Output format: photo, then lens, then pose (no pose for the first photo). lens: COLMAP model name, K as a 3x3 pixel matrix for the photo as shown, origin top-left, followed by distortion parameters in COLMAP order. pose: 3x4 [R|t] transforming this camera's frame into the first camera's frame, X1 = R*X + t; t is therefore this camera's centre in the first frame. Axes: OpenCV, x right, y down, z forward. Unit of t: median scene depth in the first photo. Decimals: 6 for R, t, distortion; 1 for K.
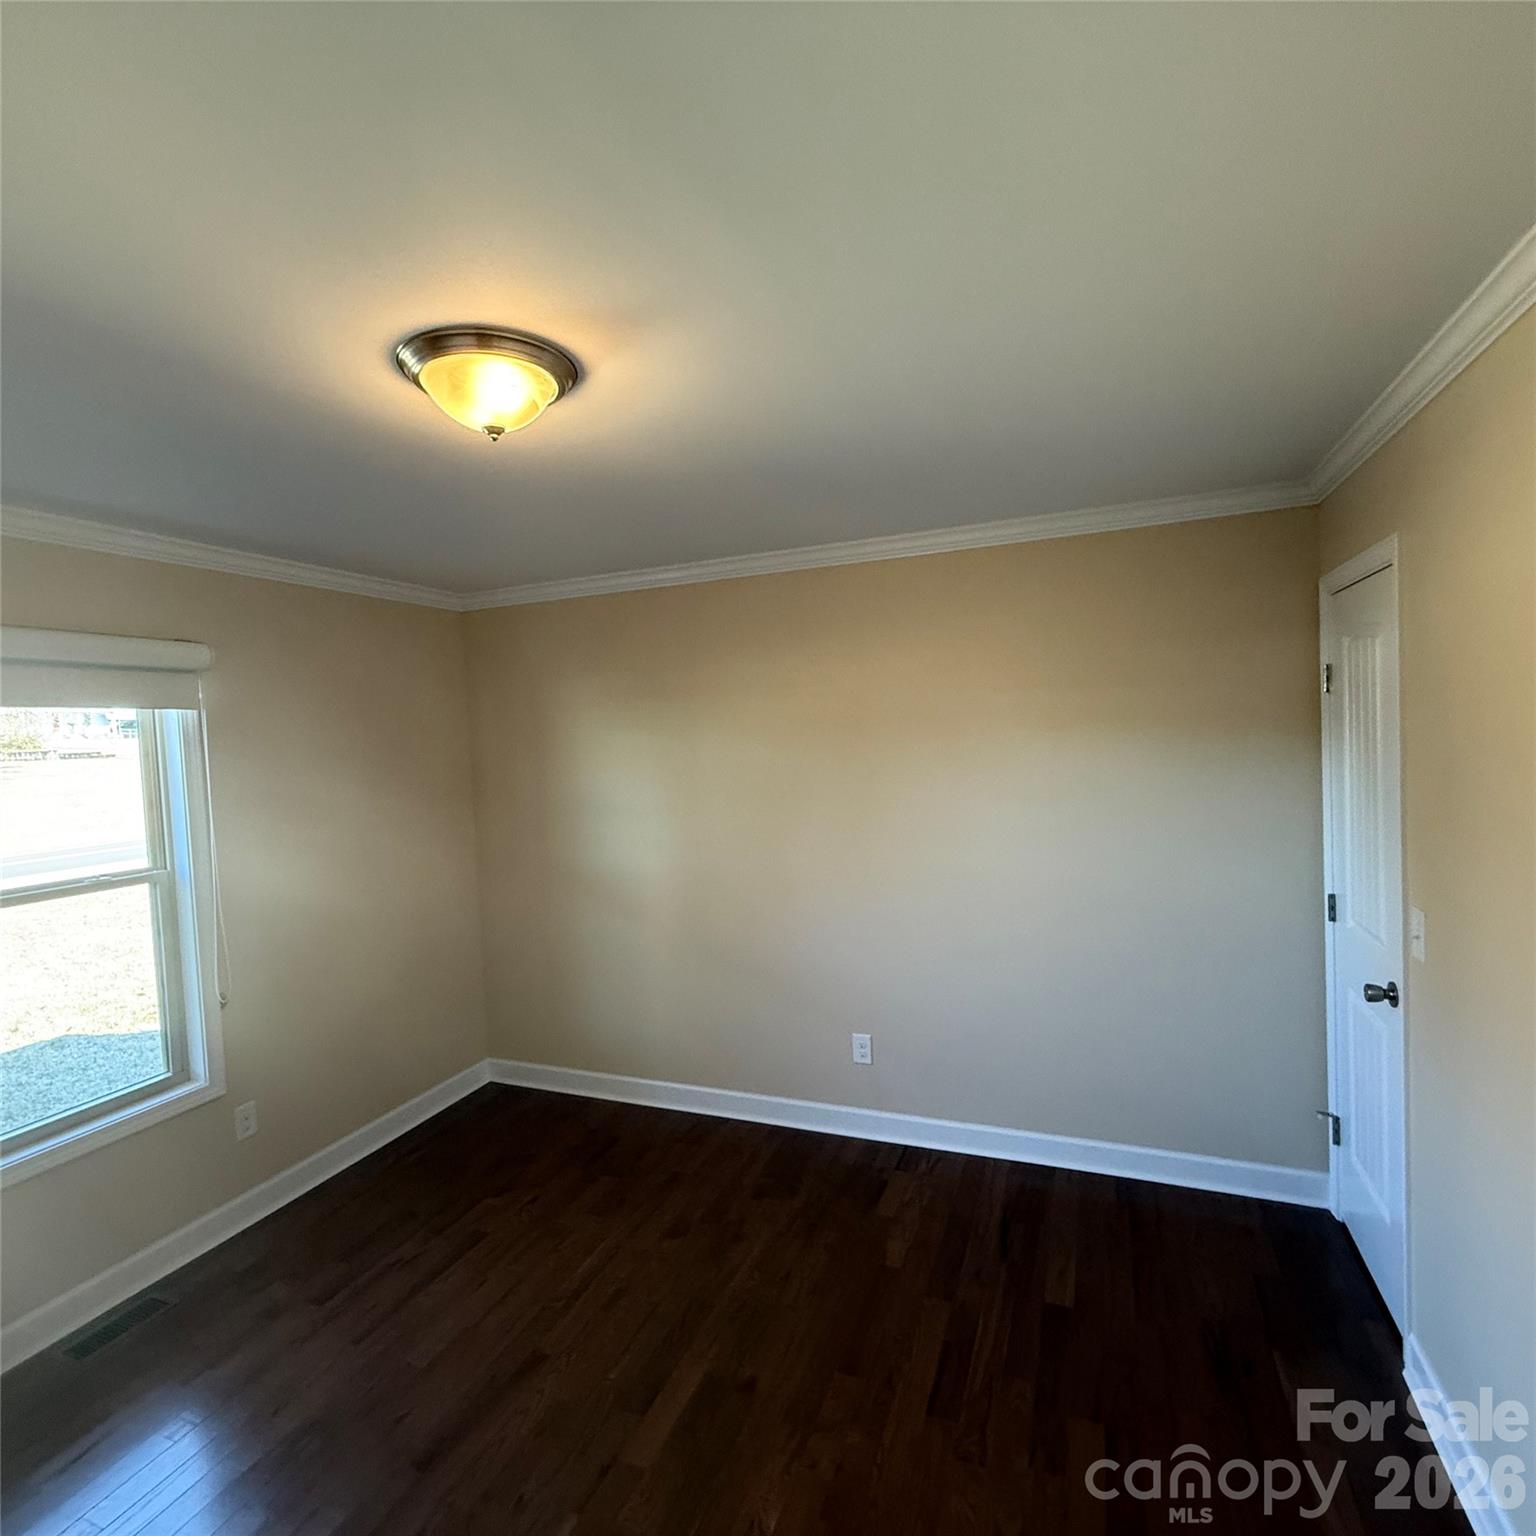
lens RADIAL K [[828.0, 0, 768.0], [0, 828.0, 768.0], [0, 0, 1]] dist [0.003897, 0.000825]
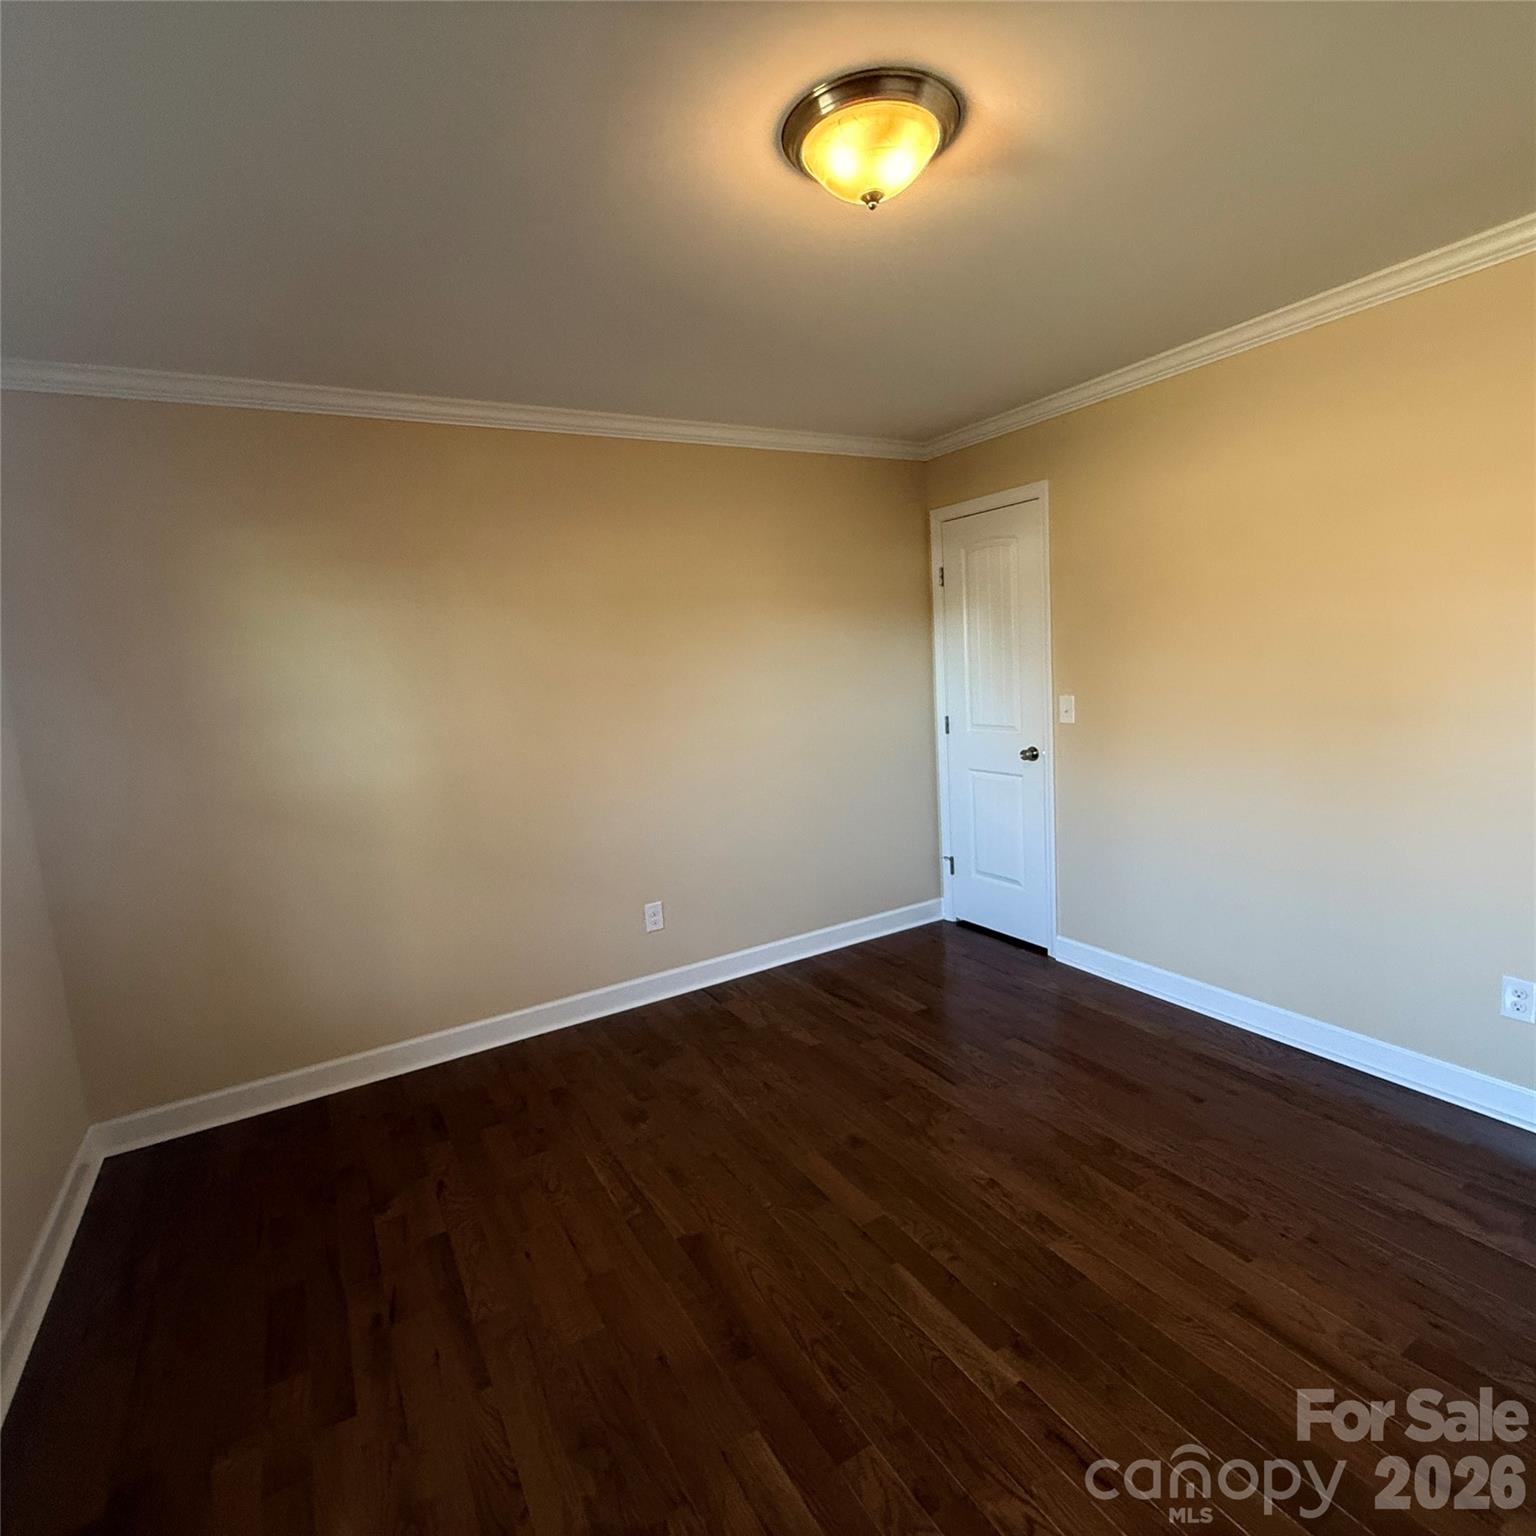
lens RADIAL K [[824.9, 0, 768.0], [0, 824.9, 768.0], [0, 0, 1]] dist [-0.000968, 0.000384]
pose [[0.606495, -0.105257, 0.788089, -0.760667], [0.072901, 0.994385, 0.076707, 0.105088], [-0.791738, 0.010931, 0.610763, 0.314697]]
